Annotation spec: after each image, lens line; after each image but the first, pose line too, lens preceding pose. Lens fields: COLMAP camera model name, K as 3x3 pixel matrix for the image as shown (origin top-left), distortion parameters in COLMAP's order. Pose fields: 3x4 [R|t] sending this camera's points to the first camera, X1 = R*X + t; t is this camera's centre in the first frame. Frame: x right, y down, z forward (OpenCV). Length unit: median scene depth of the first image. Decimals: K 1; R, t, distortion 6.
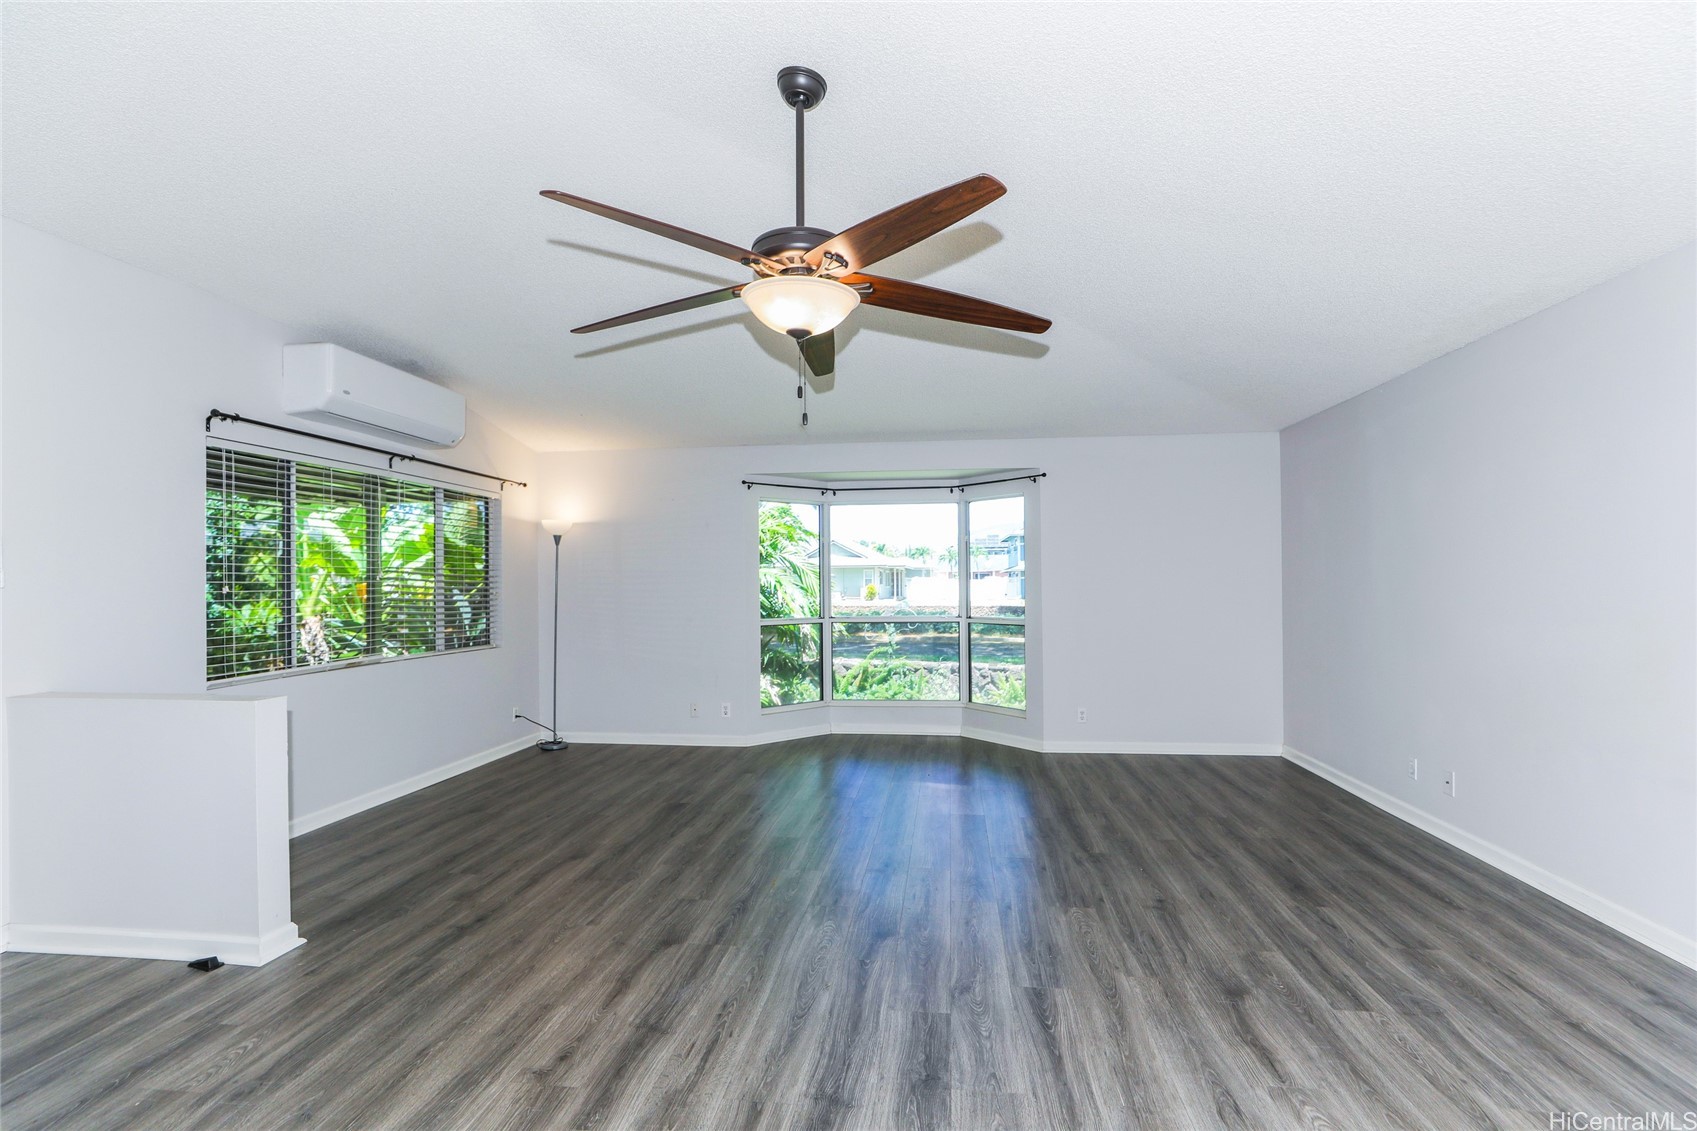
lens RADIAL K [[788.0, 0, 852.5], [0, 788.0, 573.0], [0, 0, 1]] dist [-0.001209, 0.000424]
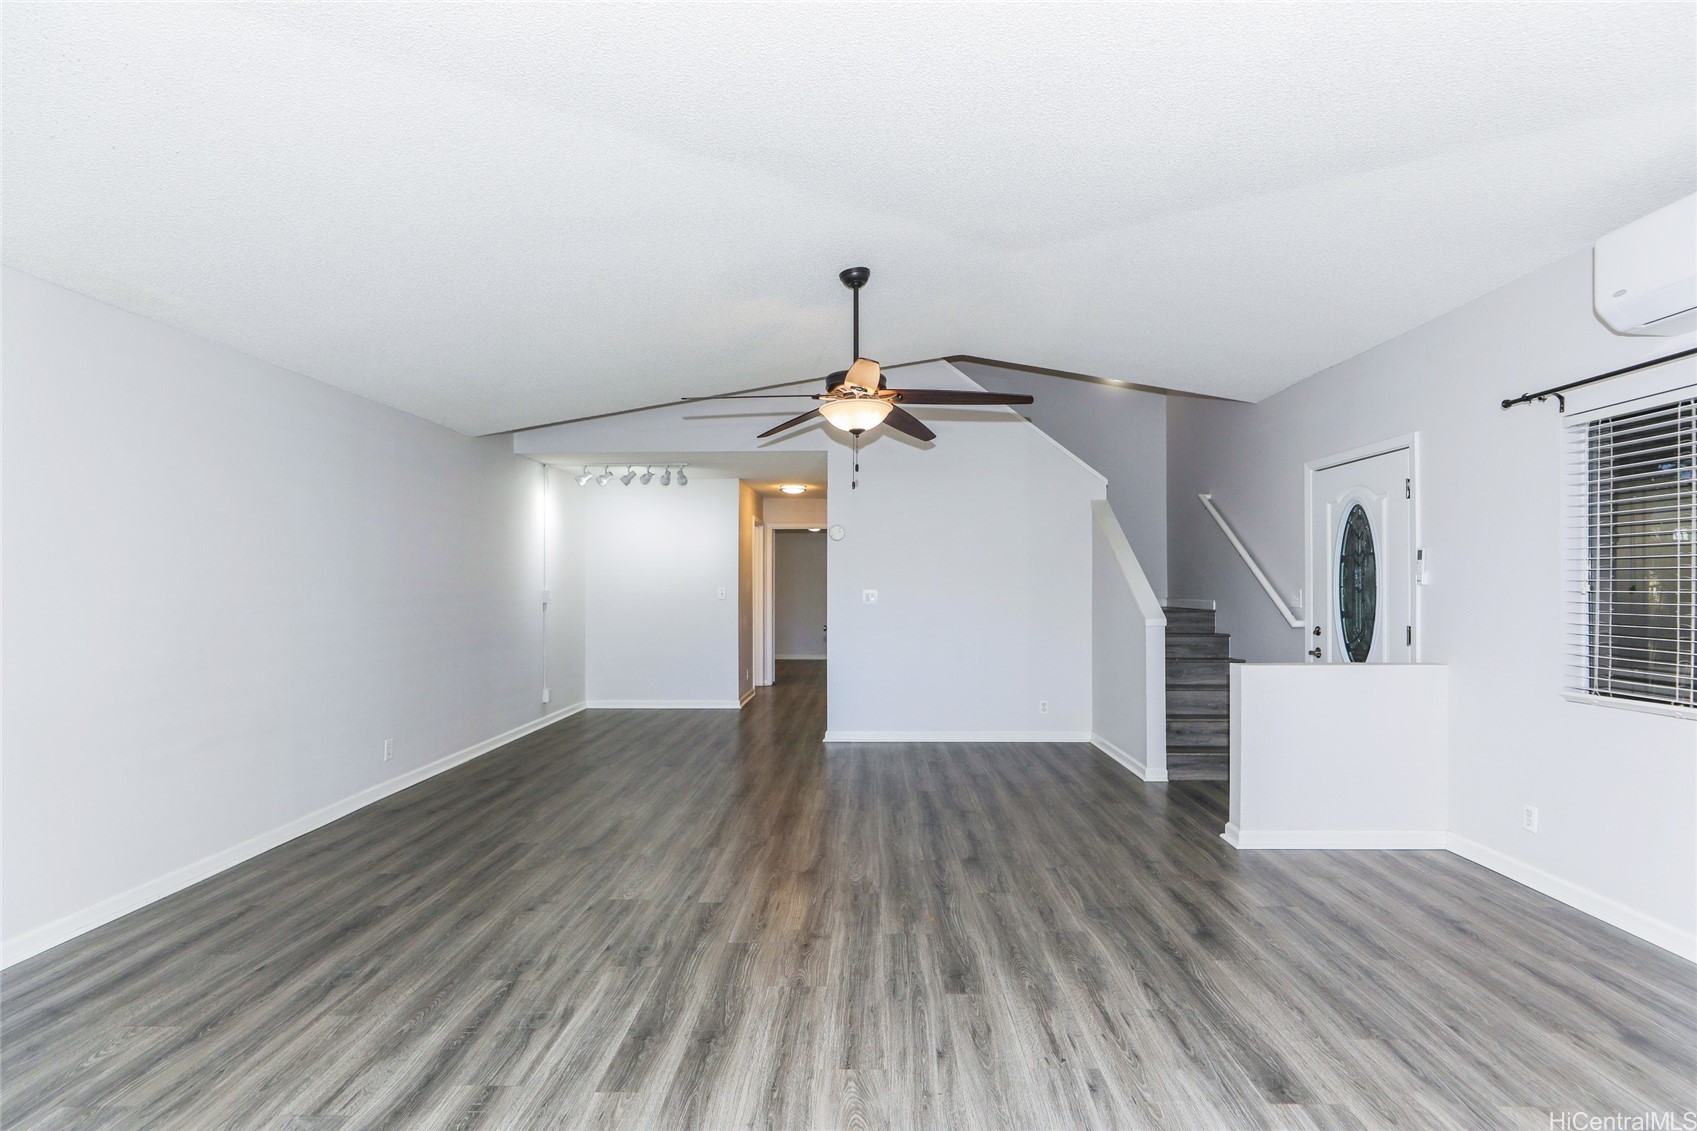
lens RADIAL K [[788.0, 0, 855.0], [0, 788.0, 575.2], [0, 0, 1]] dist [-0.001209, 0.000424]
pose [[-0.994267, 0.007378, -0.106674, 0.086959], [0.010184, 0.999616, -0.025783, 0.023939], [0.106442, -0.026721, -0.993960, 2.051911]]
